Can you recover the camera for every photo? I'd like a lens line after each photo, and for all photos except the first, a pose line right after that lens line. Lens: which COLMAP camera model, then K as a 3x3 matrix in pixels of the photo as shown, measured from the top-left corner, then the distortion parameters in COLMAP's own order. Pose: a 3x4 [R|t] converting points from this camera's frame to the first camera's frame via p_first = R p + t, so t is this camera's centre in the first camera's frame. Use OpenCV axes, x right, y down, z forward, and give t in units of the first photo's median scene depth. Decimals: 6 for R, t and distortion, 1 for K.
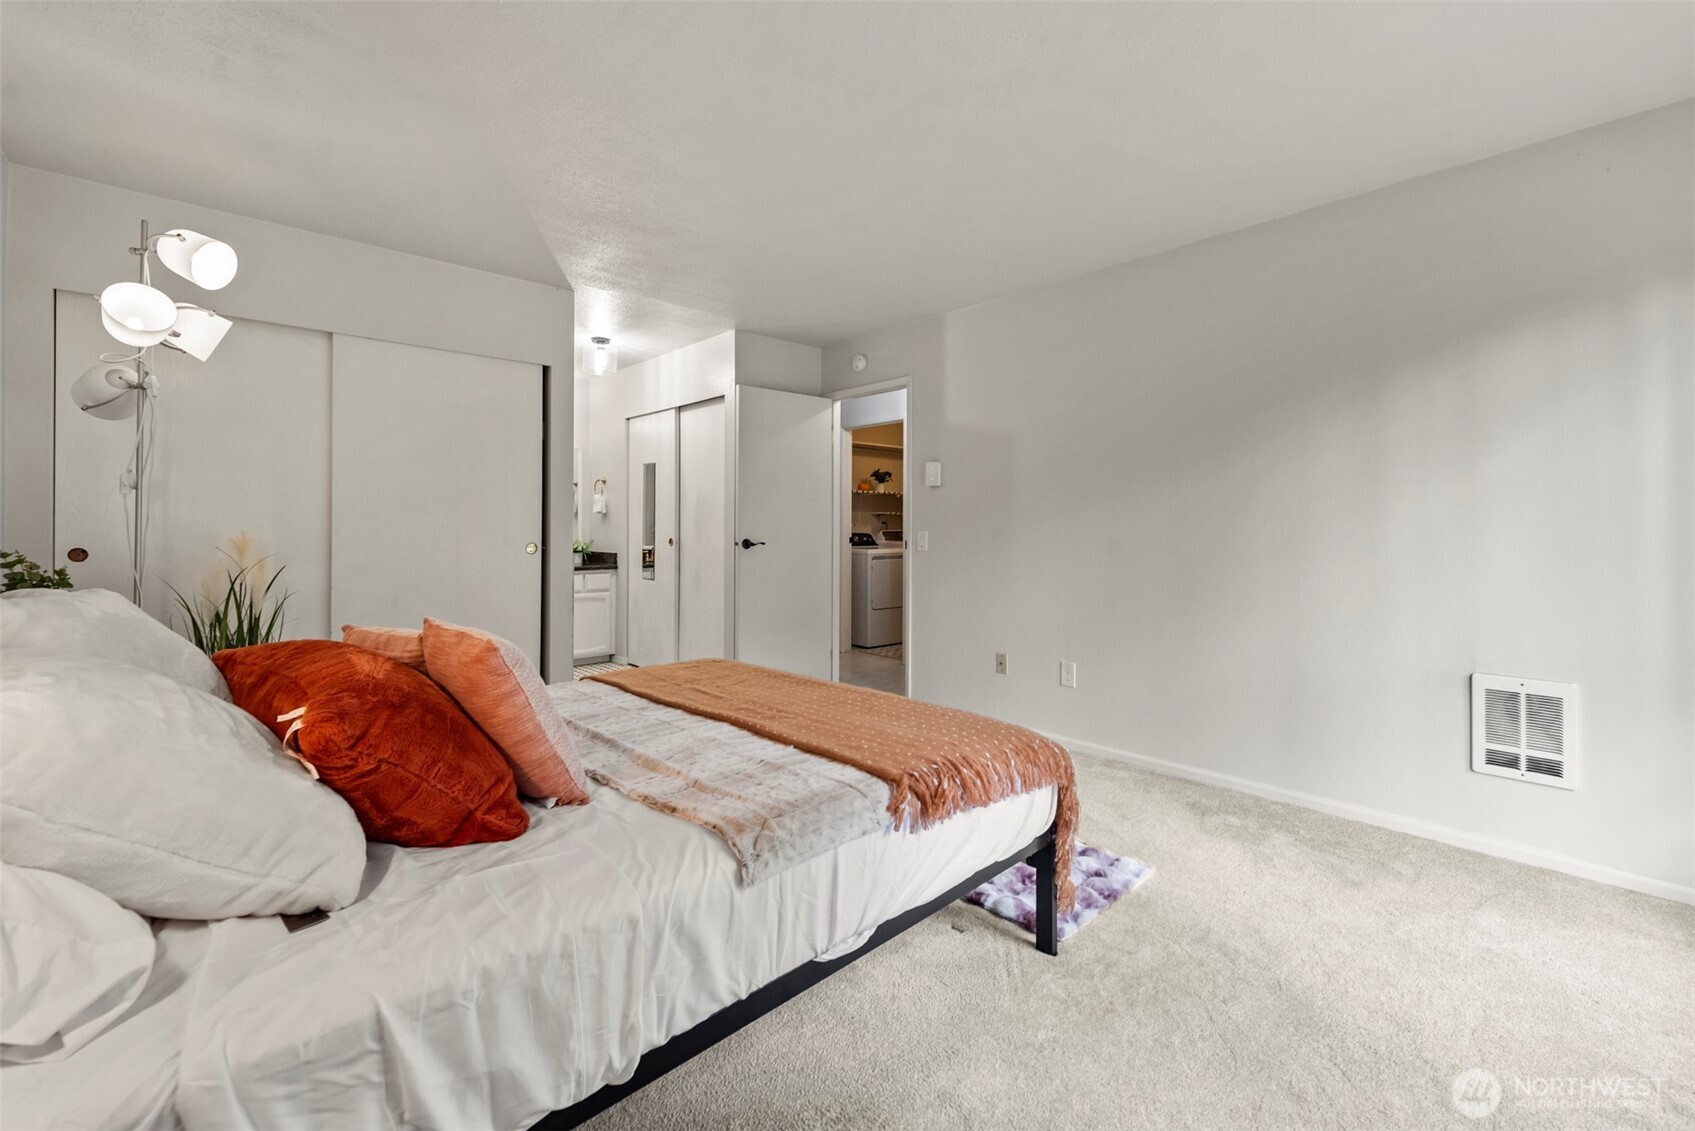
lens RADIAL K [[707.4, 0, 846.9], [0, 707.4, 552.0], [0, 0, 1]] dist [0.007413, -0.001634]
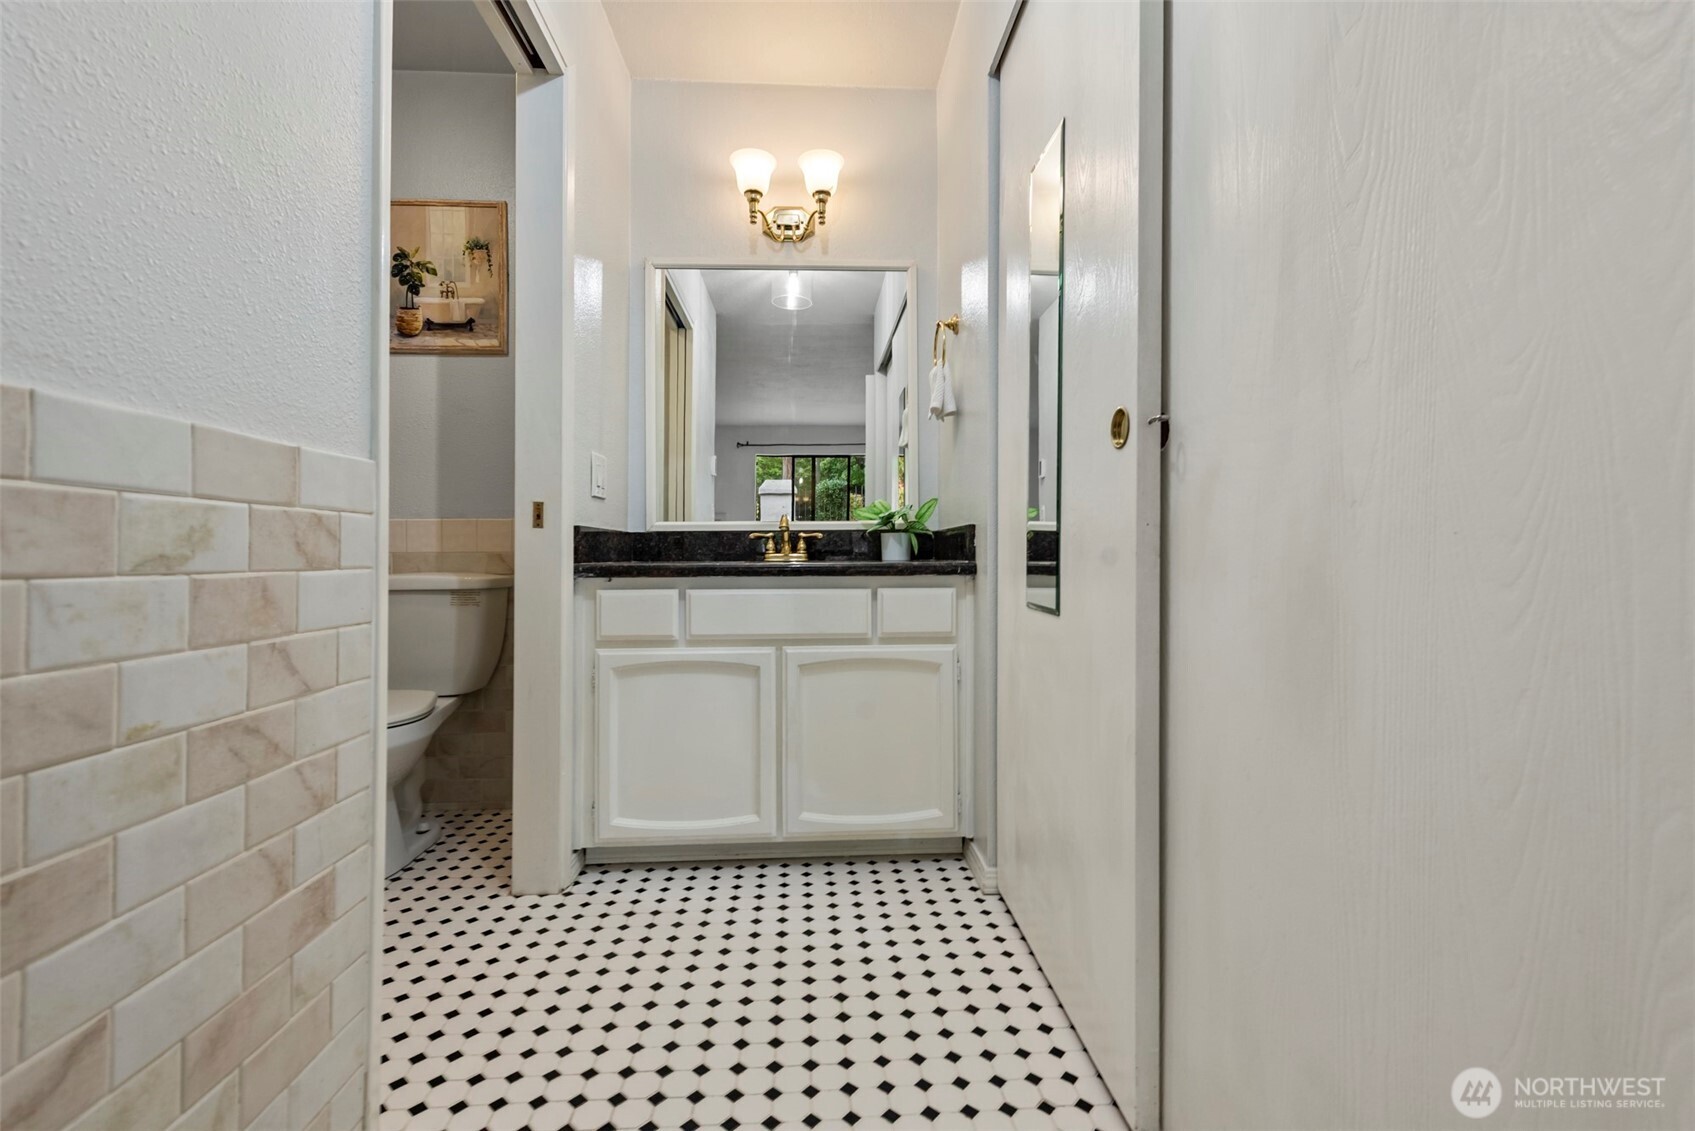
lens RADIAL K [[707.4, 0, 846.7], [0, 707.4, 558.8], [0, 0, 1]] dist [0.007413, -0.001634]
pose [[0.765771, -0.003231, -0.643105, -0.163166], [-0.003469, 0.999952, -0.009154, 0.019996], [0.643104, 0.009241, 0.765723, 0.720489]]
